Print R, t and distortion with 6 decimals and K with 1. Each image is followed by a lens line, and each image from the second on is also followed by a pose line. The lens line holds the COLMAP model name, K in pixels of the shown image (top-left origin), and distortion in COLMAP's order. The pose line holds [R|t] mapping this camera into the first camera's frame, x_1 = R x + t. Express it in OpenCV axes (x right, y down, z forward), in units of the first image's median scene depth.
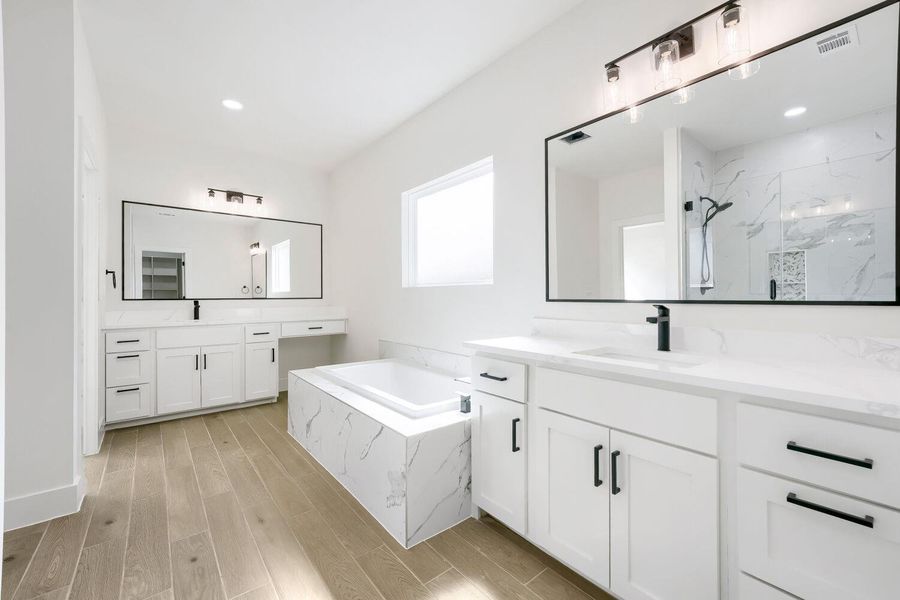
lens RADIAL K [[377.6, 0, 455.5], [0, 377.6, 292.8], [0, 0, 1]] dist [0.003132, 0.000021]
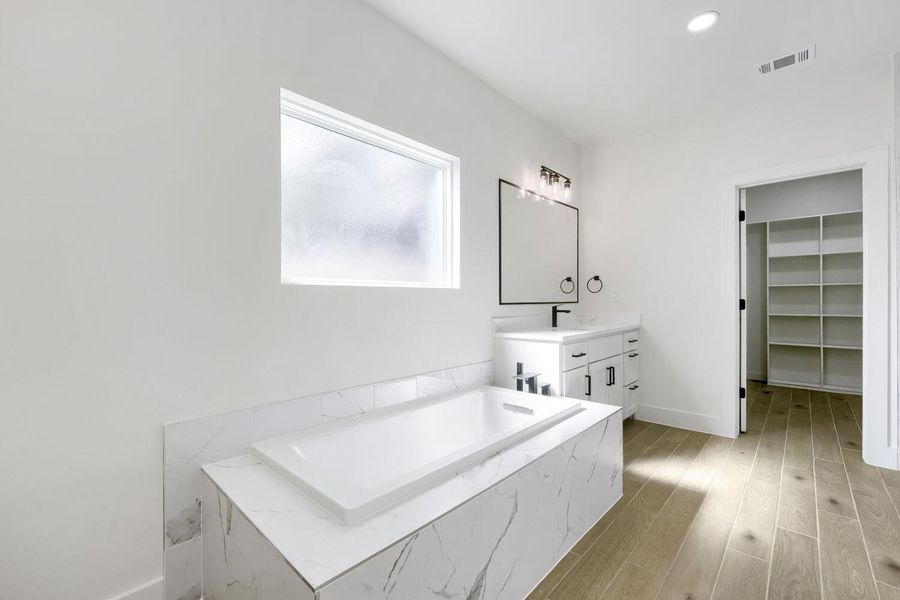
lens RADIAL K [[377.6, 0, 455.3], [0, 377.6, 299.9], [0, 0, 1]] dist [0.003132, 0.000021]
pose [[-0.147309, 0.003437, 0.989085, -1.124405], [-0.002244, 0.999990, -0.003809, 0.013291], [-0.989088, -0.002781, -0.147300, 1.485054]]
